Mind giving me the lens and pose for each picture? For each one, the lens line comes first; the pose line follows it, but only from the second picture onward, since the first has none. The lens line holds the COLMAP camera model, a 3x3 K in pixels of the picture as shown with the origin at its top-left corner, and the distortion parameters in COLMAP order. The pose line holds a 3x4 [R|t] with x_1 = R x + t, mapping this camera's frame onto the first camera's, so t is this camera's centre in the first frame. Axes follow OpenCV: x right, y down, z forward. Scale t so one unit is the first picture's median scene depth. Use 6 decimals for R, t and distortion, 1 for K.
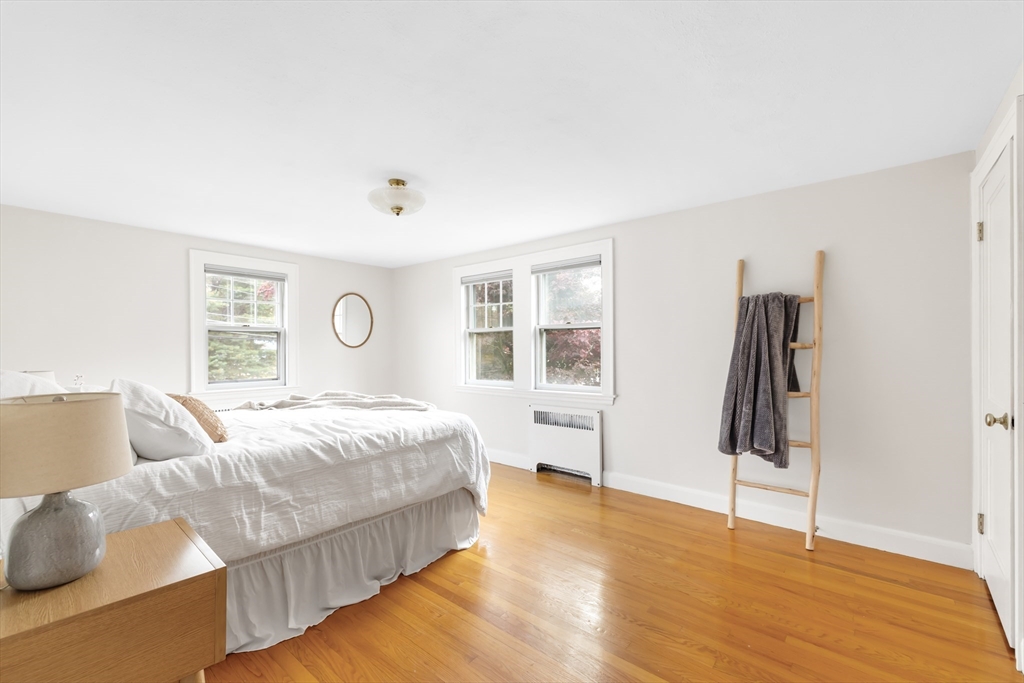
lens RADIAL K [[437.1, 0, 510.8], [0, 437.1, 346.8], [0, 0, 1]] dist [-0.001893, 0.000041]
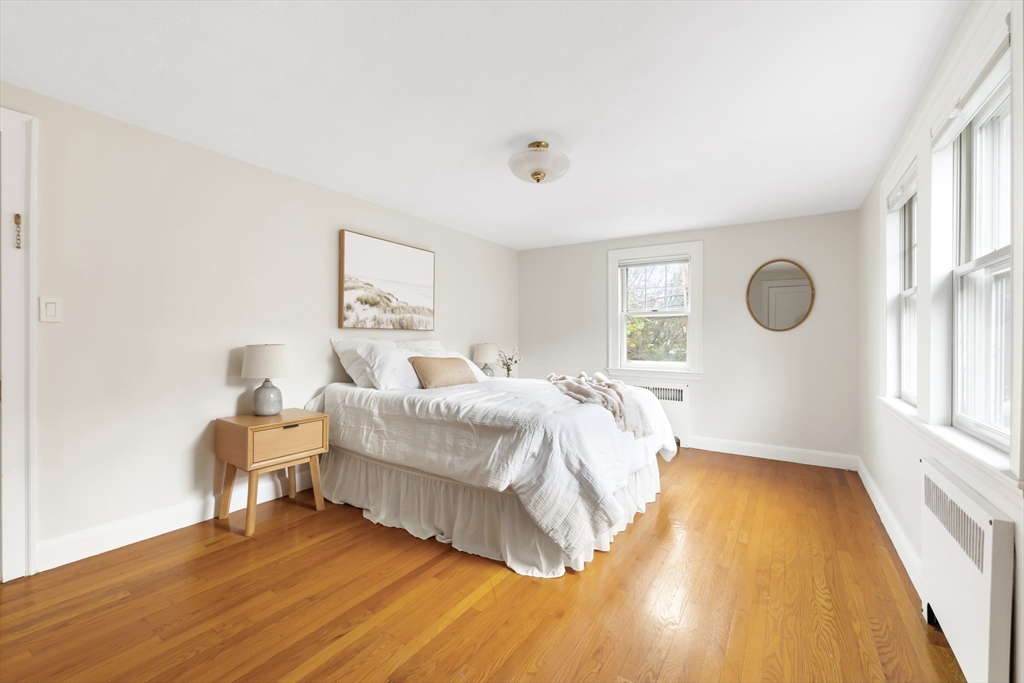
lens RADIAL K [[437.1, 0, 515.2], [0, 437.1, 341.0], [0, 0, 1]] dist [-0.001893, 0.000041]
pose [[0.094235, 0.009136, -0.995508, 0.838945], [-0.002072, 0.999958, 0.008980, 0.032799], [0.995548, 0.001216, 0.094250, 1.110235]]
